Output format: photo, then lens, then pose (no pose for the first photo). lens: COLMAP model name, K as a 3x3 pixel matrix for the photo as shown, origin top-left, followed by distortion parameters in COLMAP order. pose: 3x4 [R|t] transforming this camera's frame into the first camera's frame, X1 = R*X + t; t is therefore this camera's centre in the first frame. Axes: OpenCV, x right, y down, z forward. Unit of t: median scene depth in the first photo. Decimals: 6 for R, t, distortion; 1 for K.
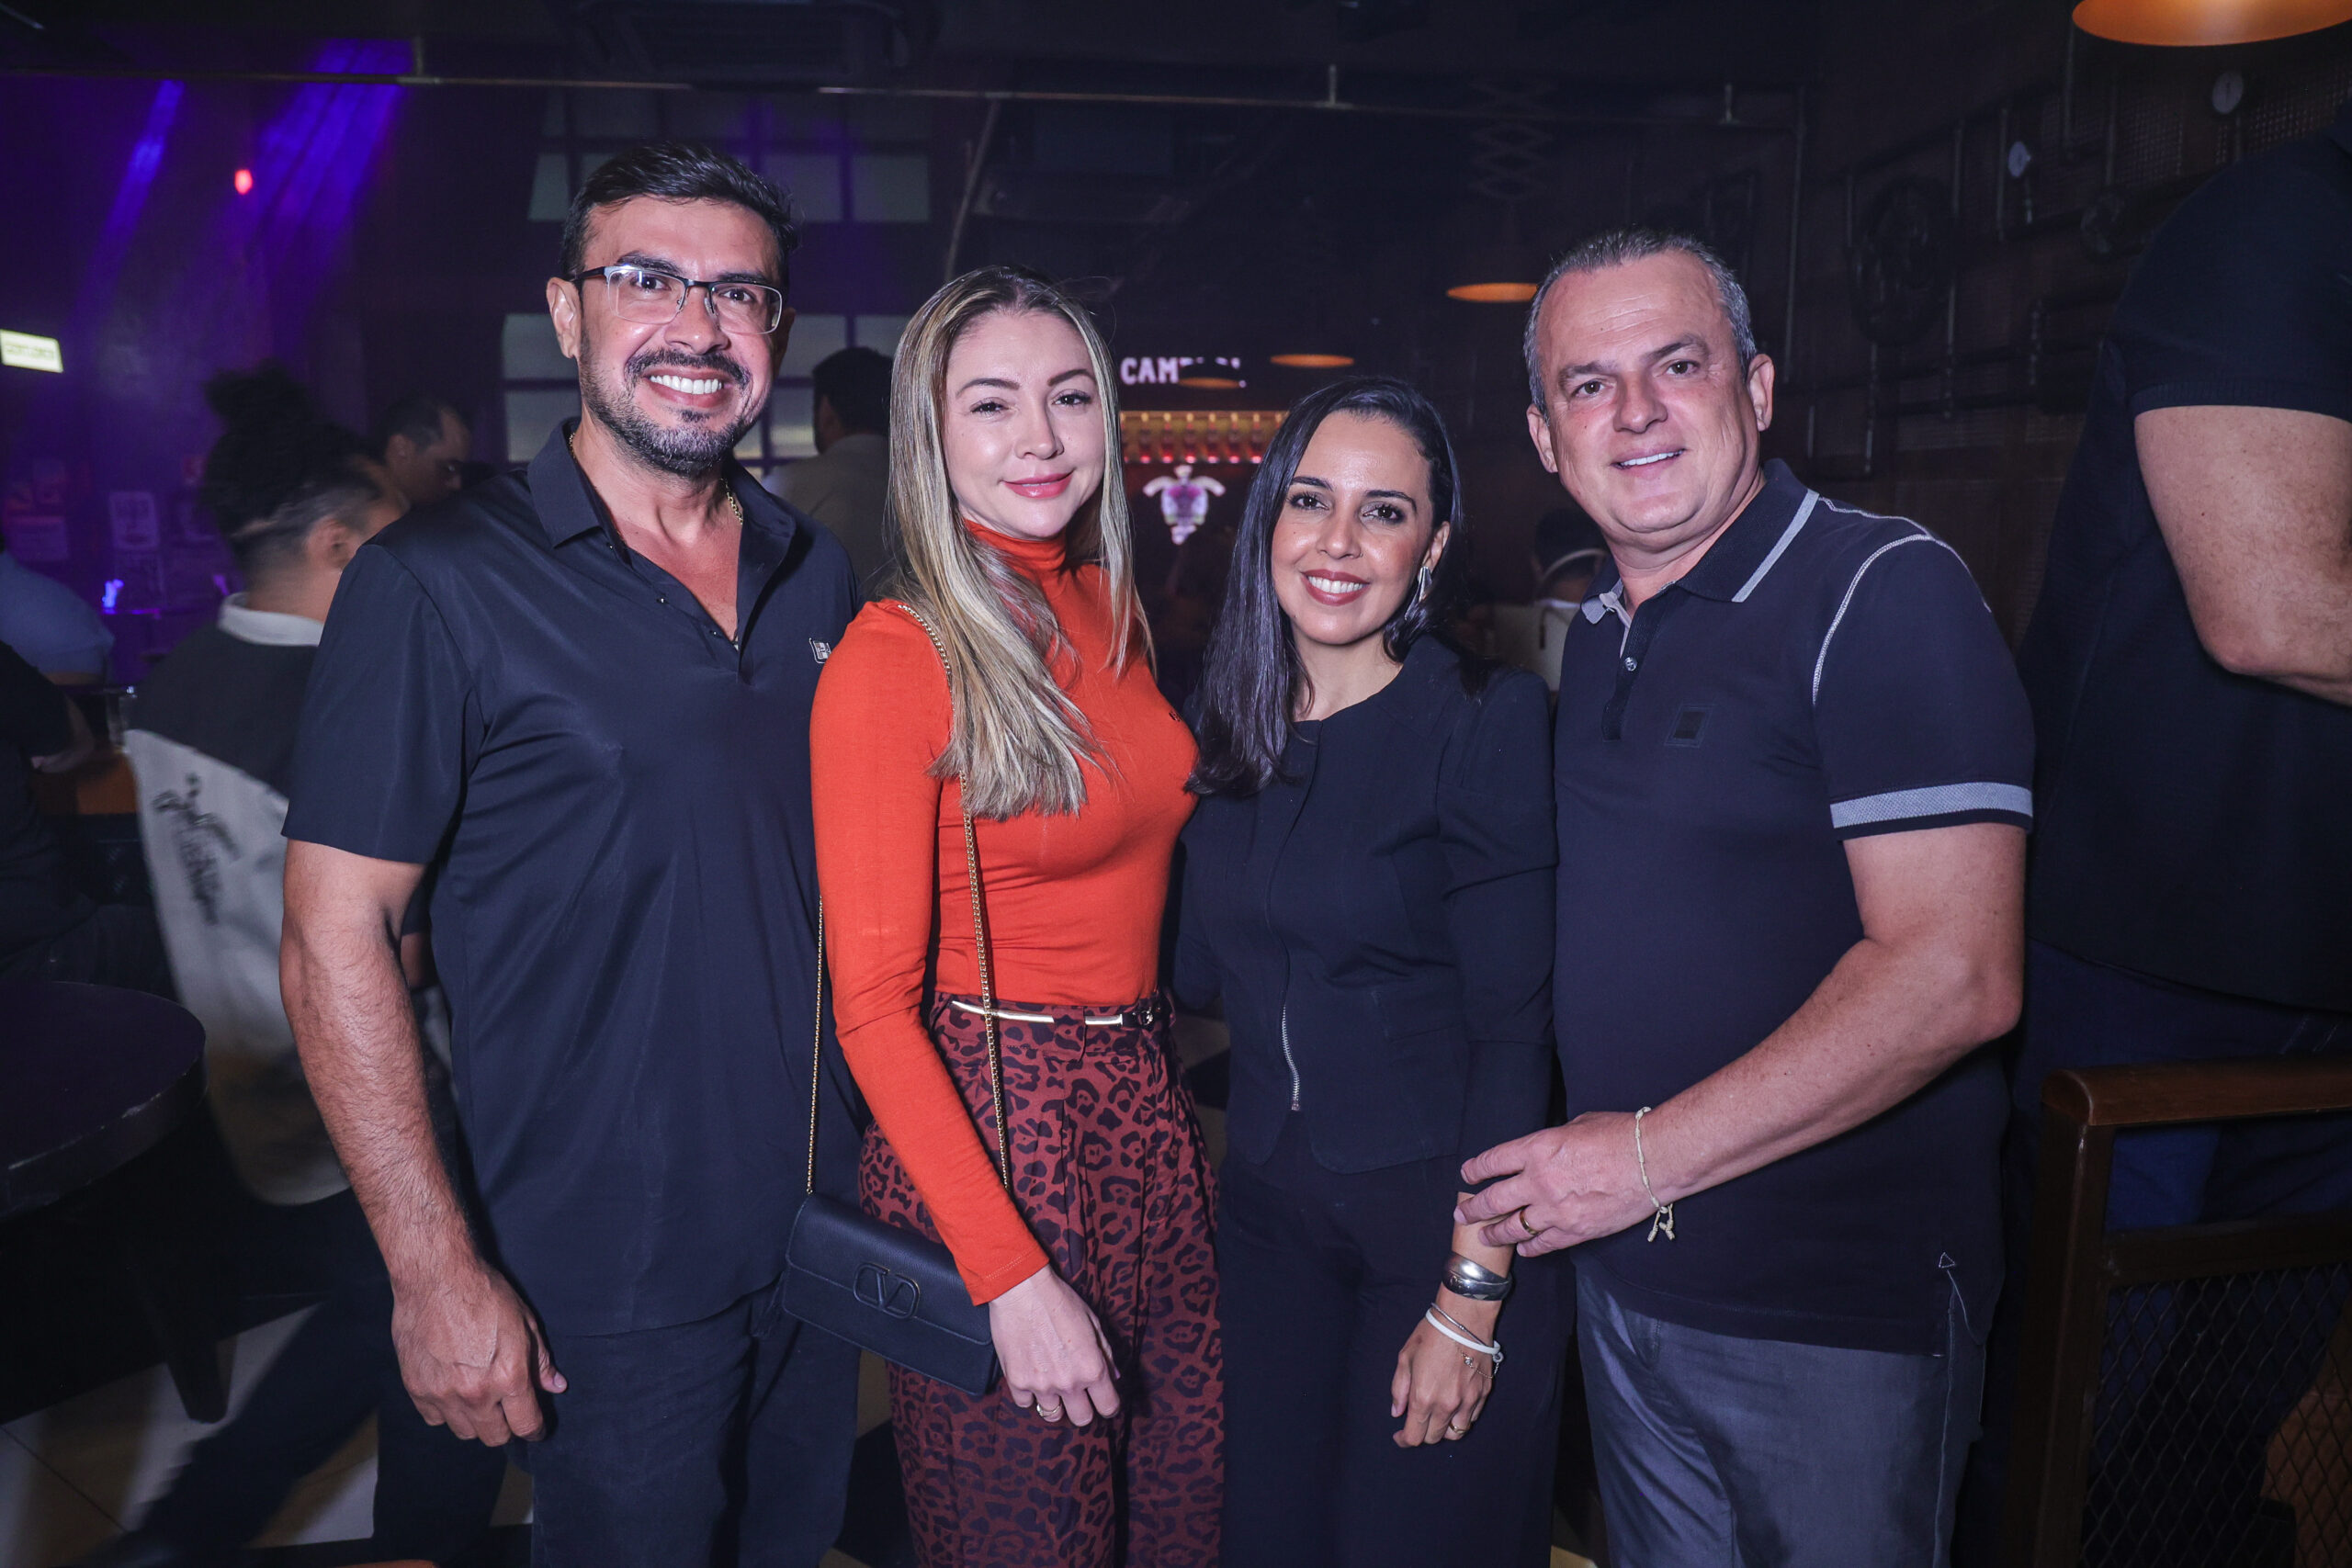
lens RADIAL K [[1614.9, 0, 1202.7], [0, 1614.9, 774.3], [0, 0, 1]] dist [-0.085764, 0.055248]
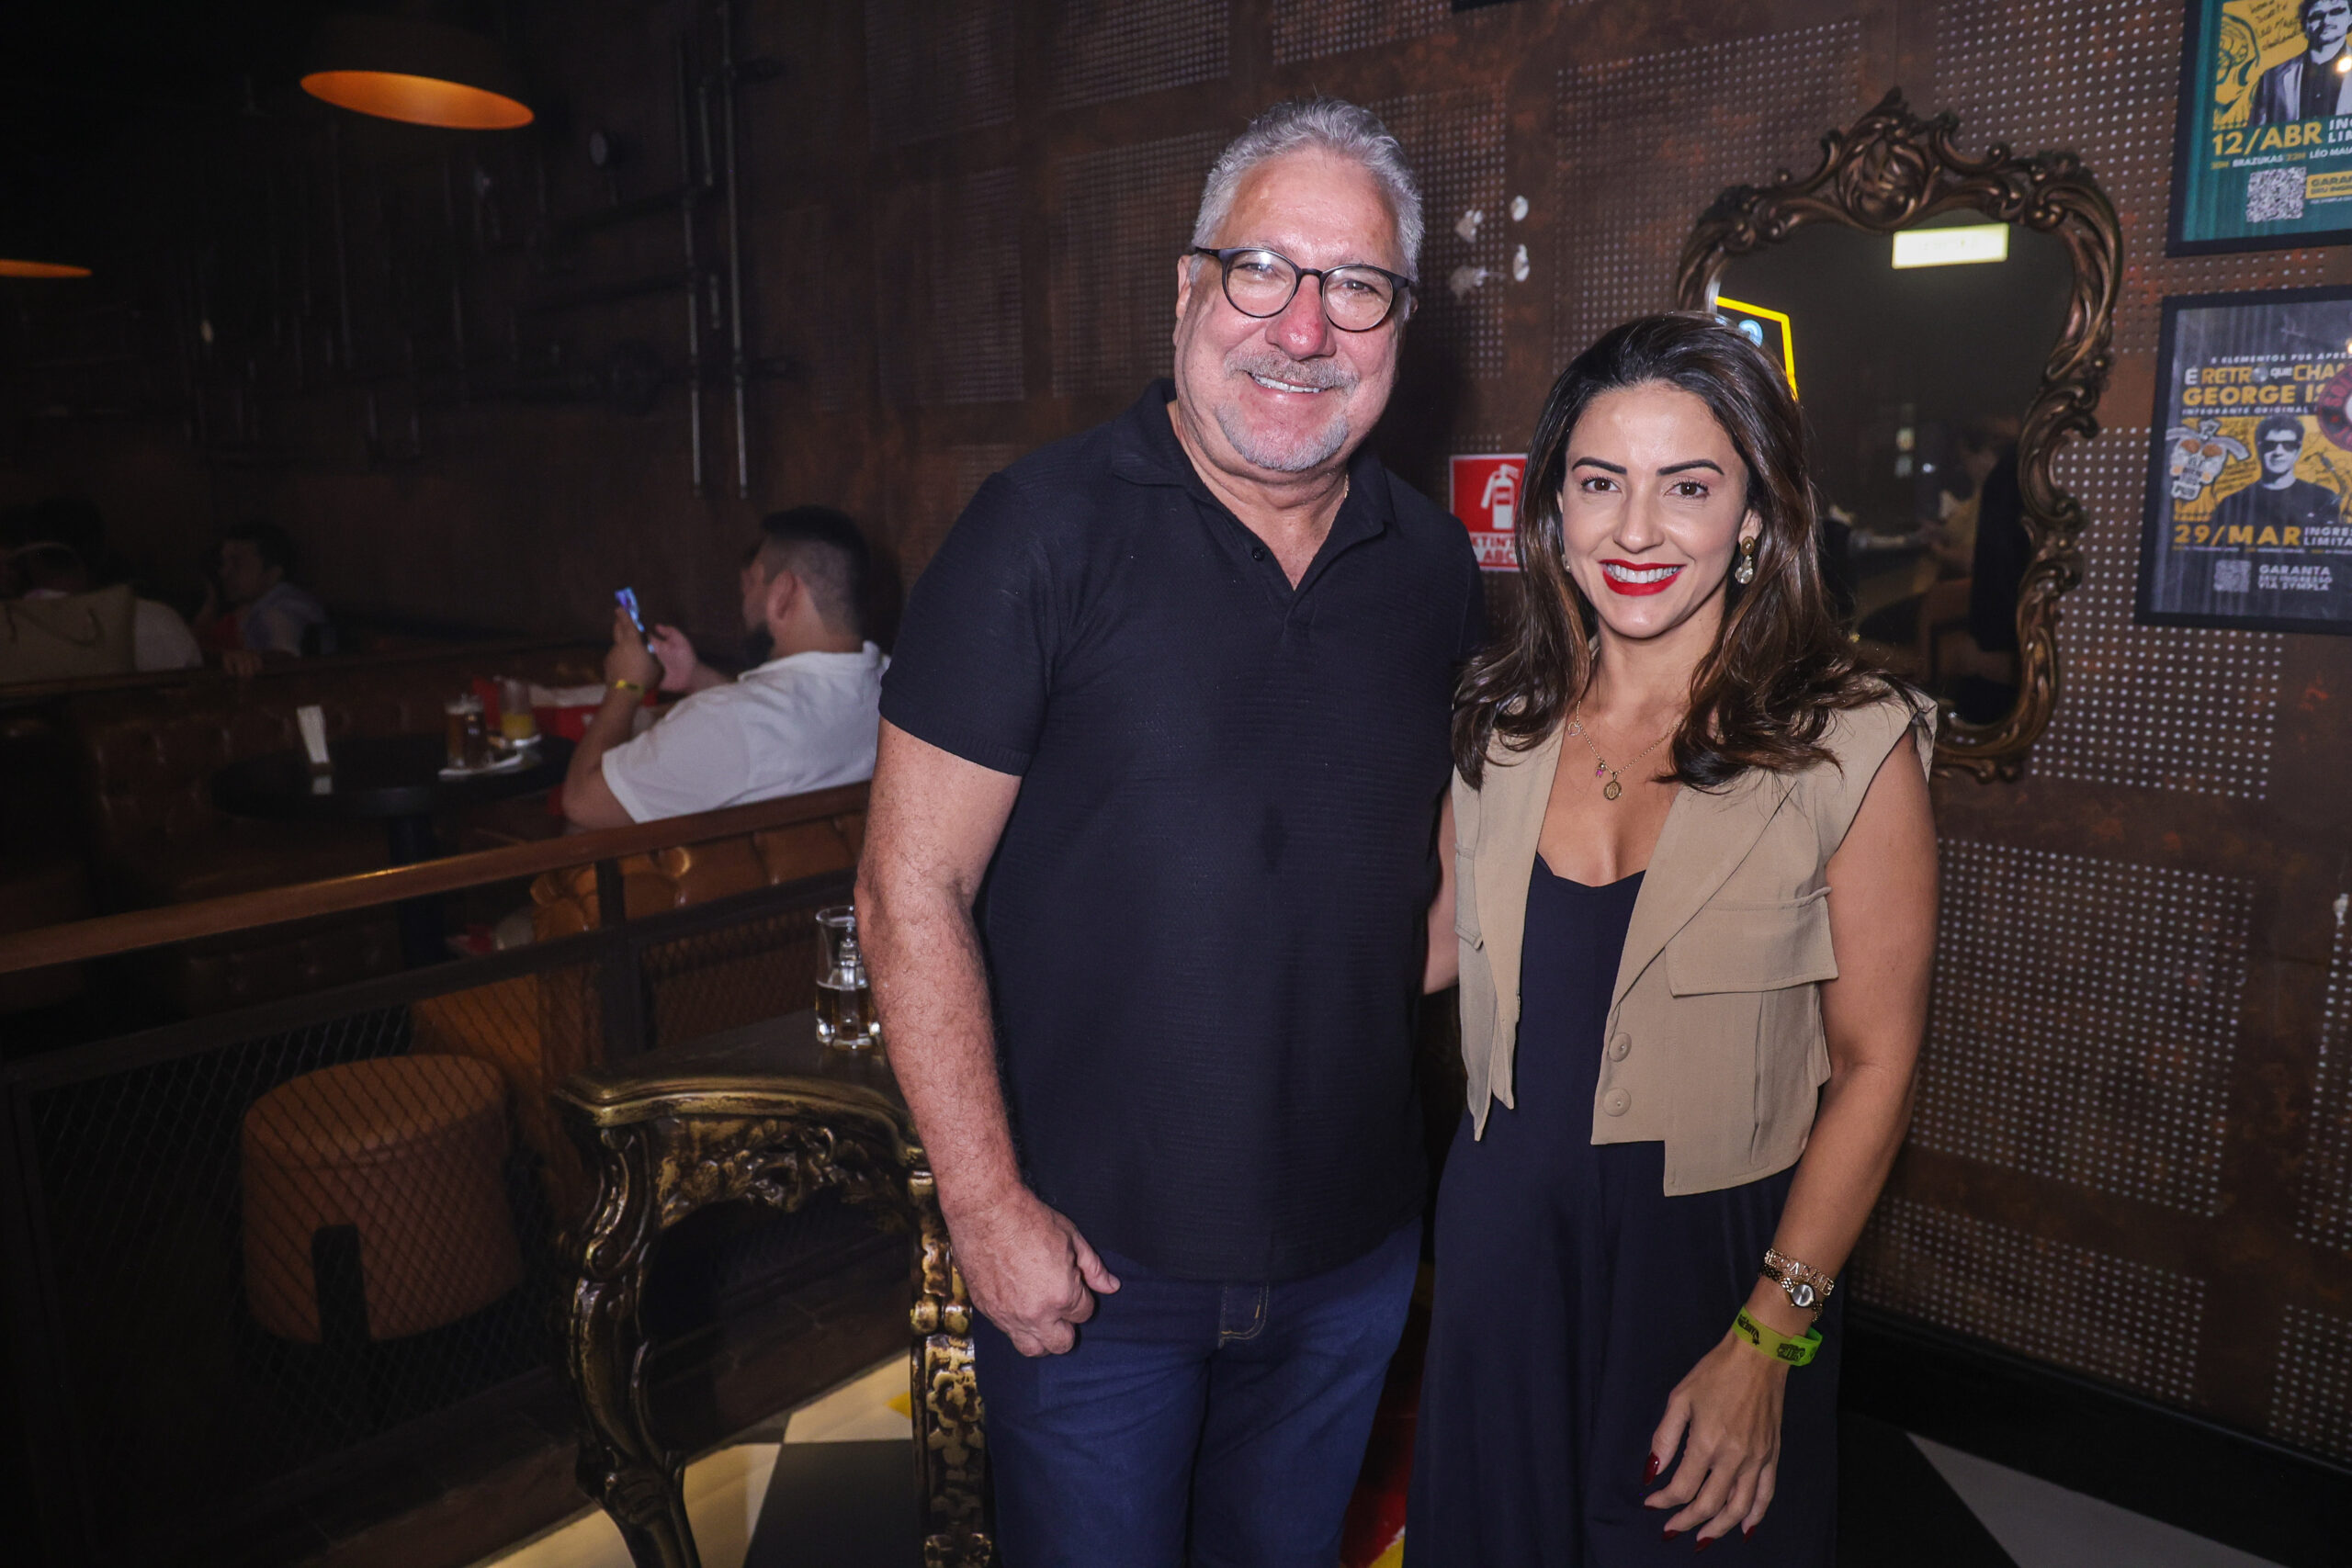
lens RADIAL K [[1626.8, 0, 1201.9], [0, 1626.8, 768.7], [0, 0, 1]] dist [-0.091046, 0.057701]
pose [[0.780908, -0.117196, 0.613554, 0.150702], [0.105443, 0.992878, 0.055448, 0.020685], [-0.615683, 0.021395, 0.787704, -0.196491]]
